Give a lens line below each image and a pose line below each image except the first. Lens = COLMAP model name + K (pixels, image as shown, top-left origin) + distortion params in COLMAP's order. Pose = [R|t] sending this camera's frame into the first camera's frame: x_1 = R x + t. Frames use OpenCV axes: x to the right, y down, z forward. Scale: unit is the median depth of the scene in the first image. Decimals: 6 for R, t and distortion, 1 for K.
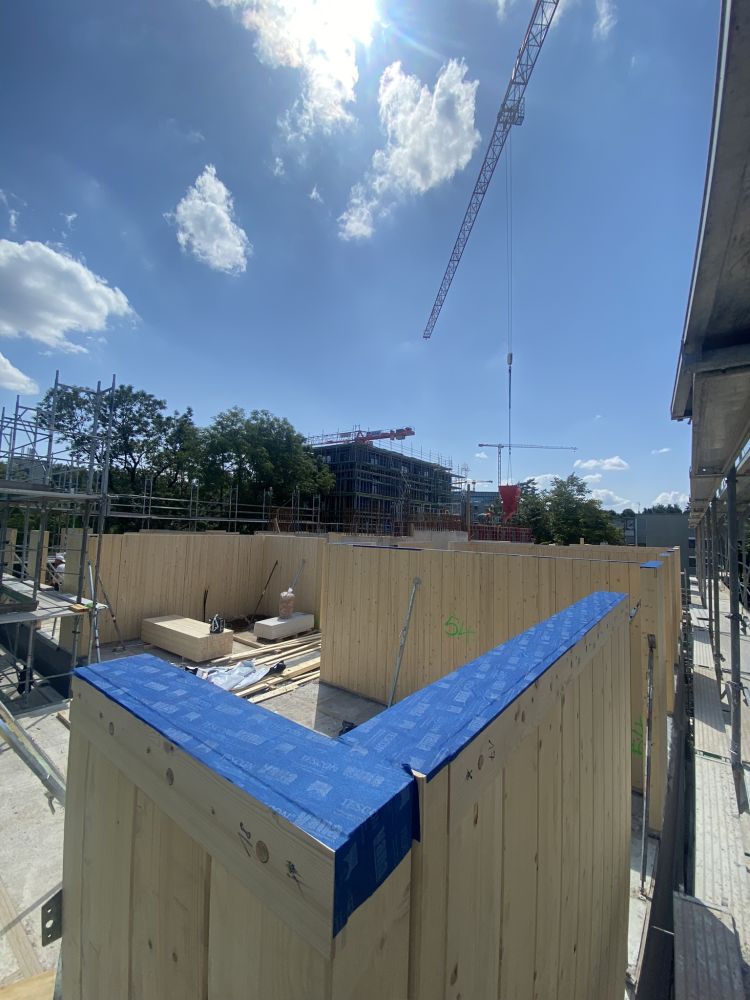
lens RADIAL K [[406.6, 0, 377.3], [0, 406.6, 509.5], [0, 0, 1]] dist [-0.001680, -0.000086]
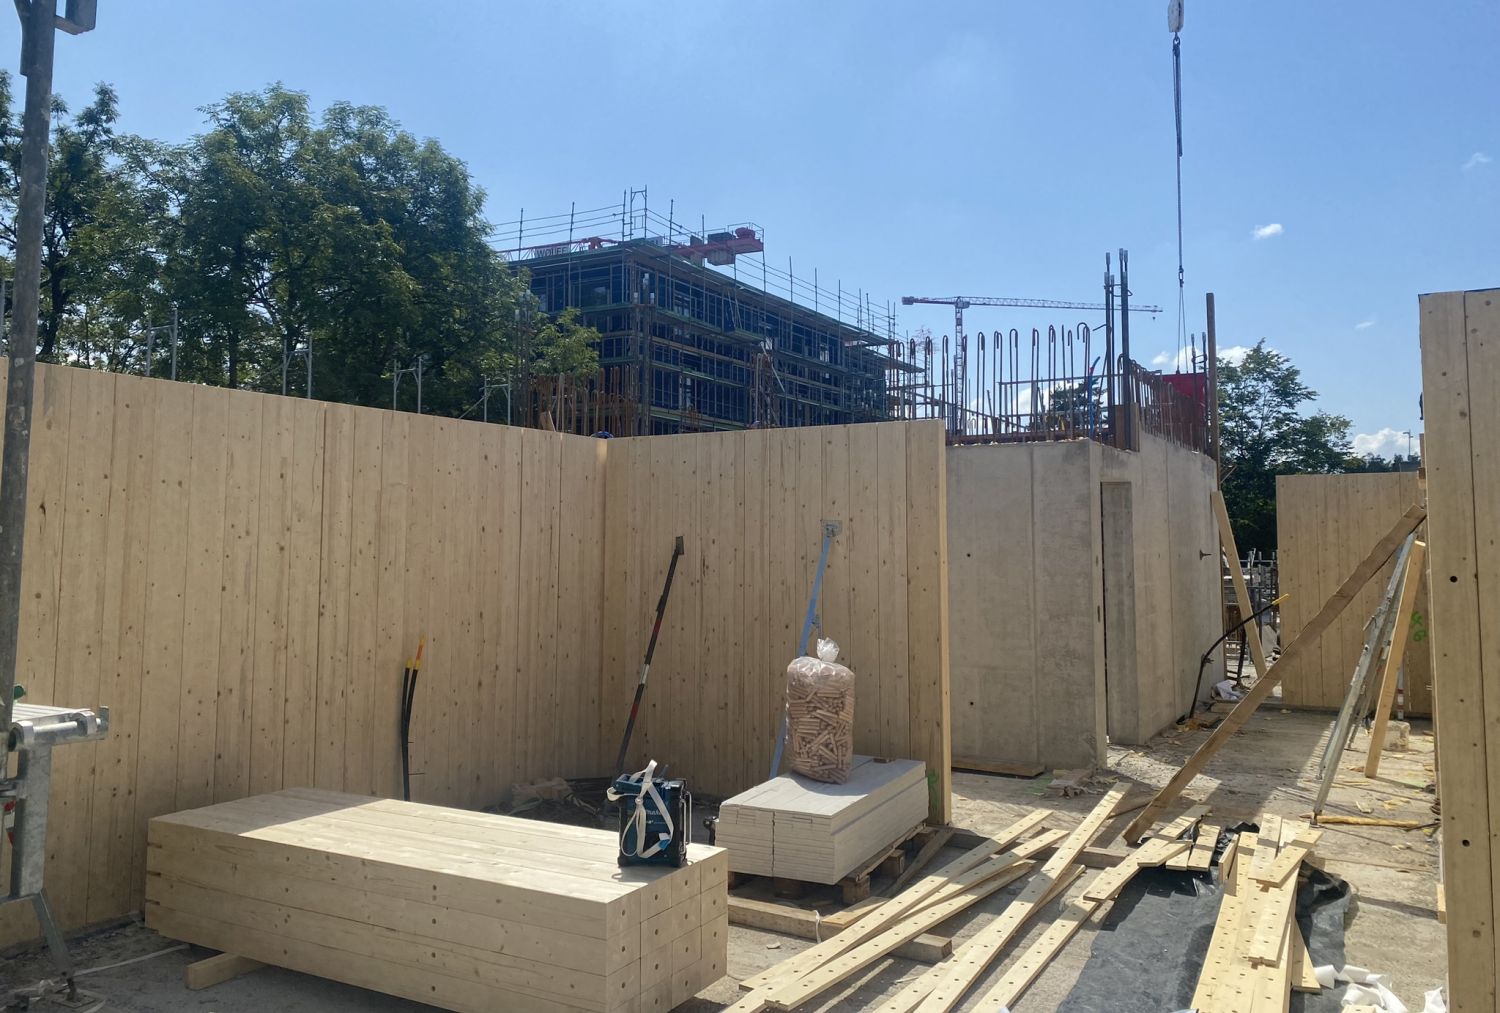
lens RADIAL K [[1136.7, 0, 749.1], [0, 1136.7, 490.6], [0, 0, 1]] dist [-0.024101, 0.009442]
pose [[0.990602, -0.020643, 0.135209, -0.126997], [0.020993, 0.999779, -0.001165, 0.043264], [-0.135155, 0.003993, 0.990816, 0.154183]]
